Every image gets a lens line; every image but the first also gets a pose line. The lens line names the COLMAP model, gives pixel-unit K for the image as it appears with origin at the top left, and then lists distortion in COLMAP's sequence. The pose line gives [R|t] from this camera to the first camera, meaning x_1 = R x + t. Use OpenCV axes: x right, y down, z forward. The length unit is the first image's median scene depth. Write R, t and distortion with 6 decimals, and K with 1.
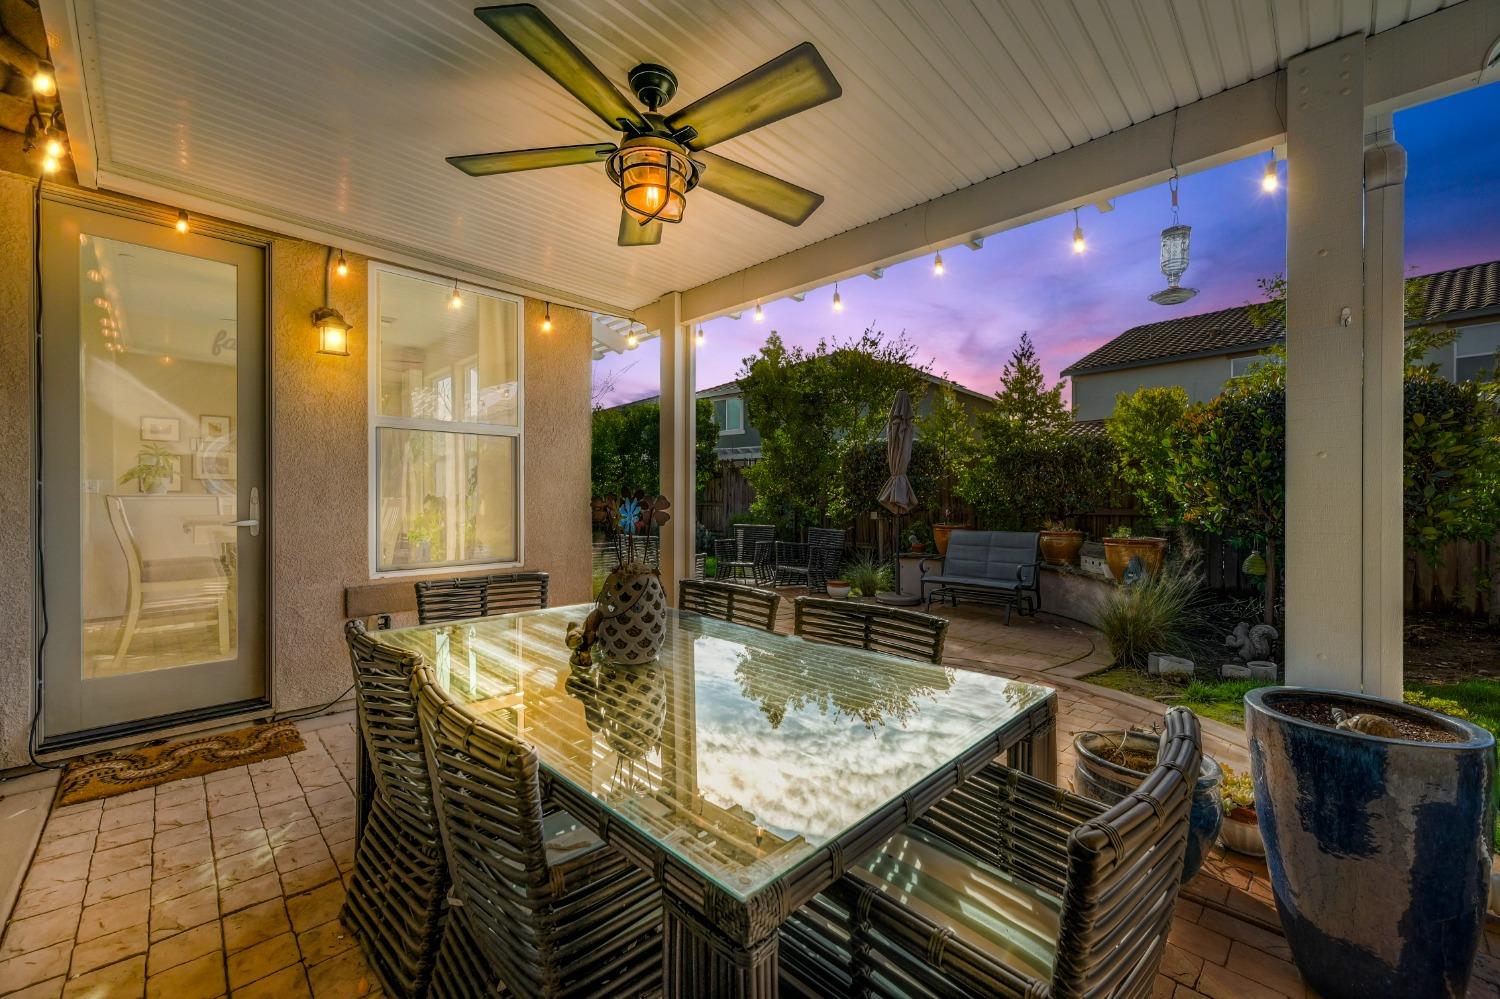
lens RADIAL K [[598.8, 0, 755.5], [0, 598.8, 486.2], [0, 0, 1]] dist [-0.001636, 0.001517]
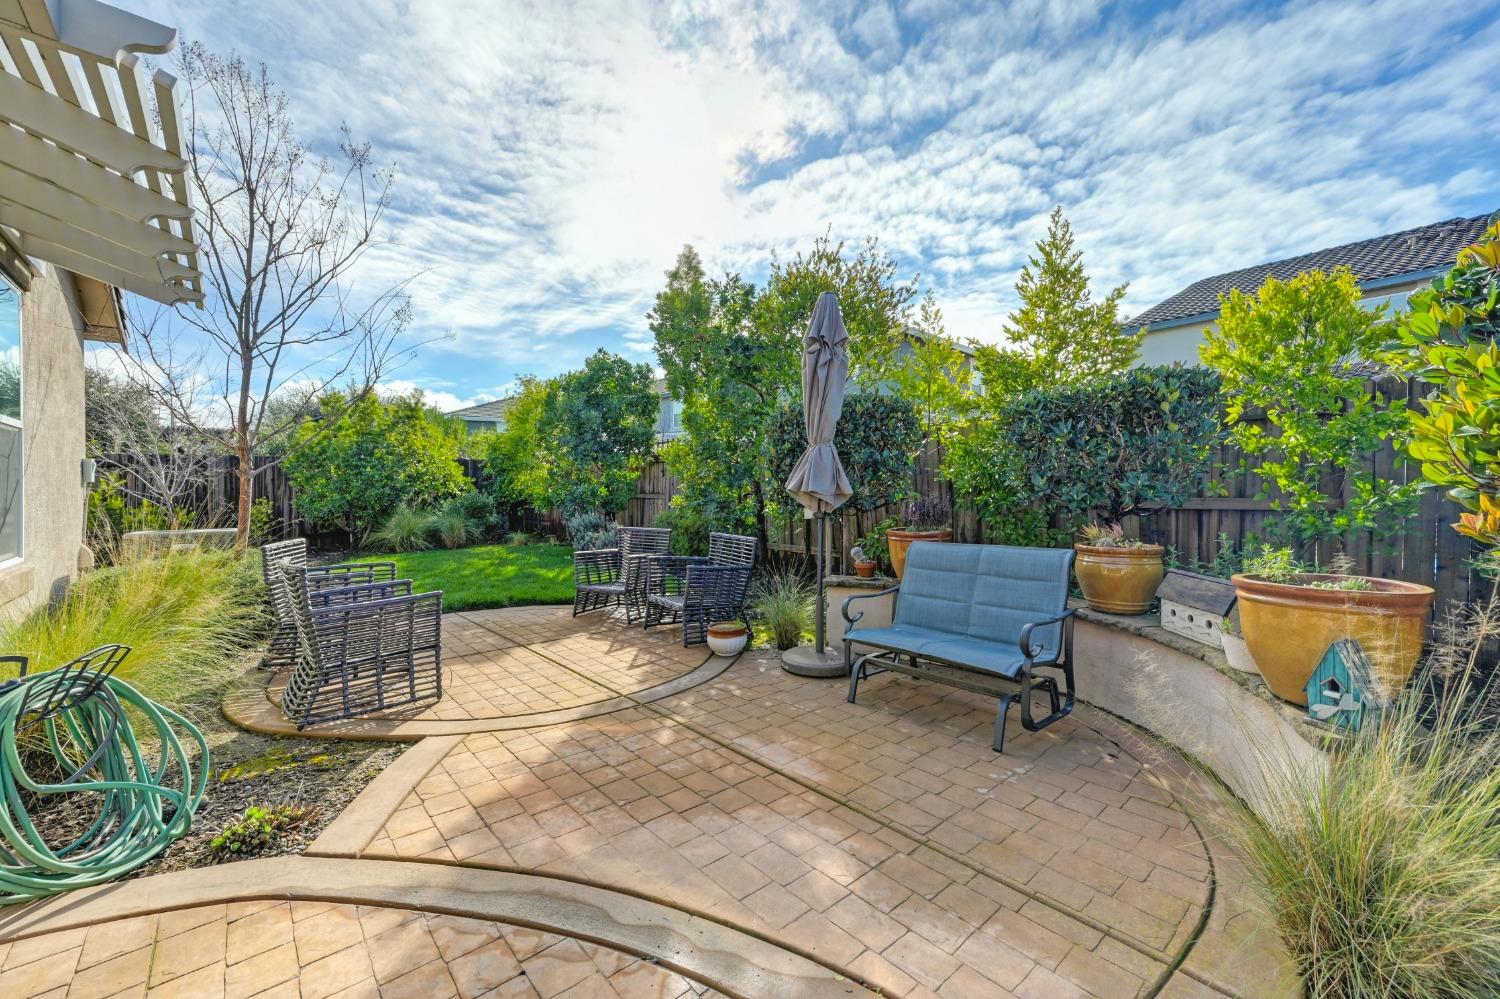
lens RADIAL K [[598.8, 0, 755.3], [0, 598.8, 500.9], [0, 0, 1]] dist [-0.001636, 0.001517]
pose [[0.997779, -0.010443, -0.065792, 0.211872], [0.012975, 0.999187, 0.038179, 0.012953], [0.065340, -0.038948, 0.997103, 0.424655]]
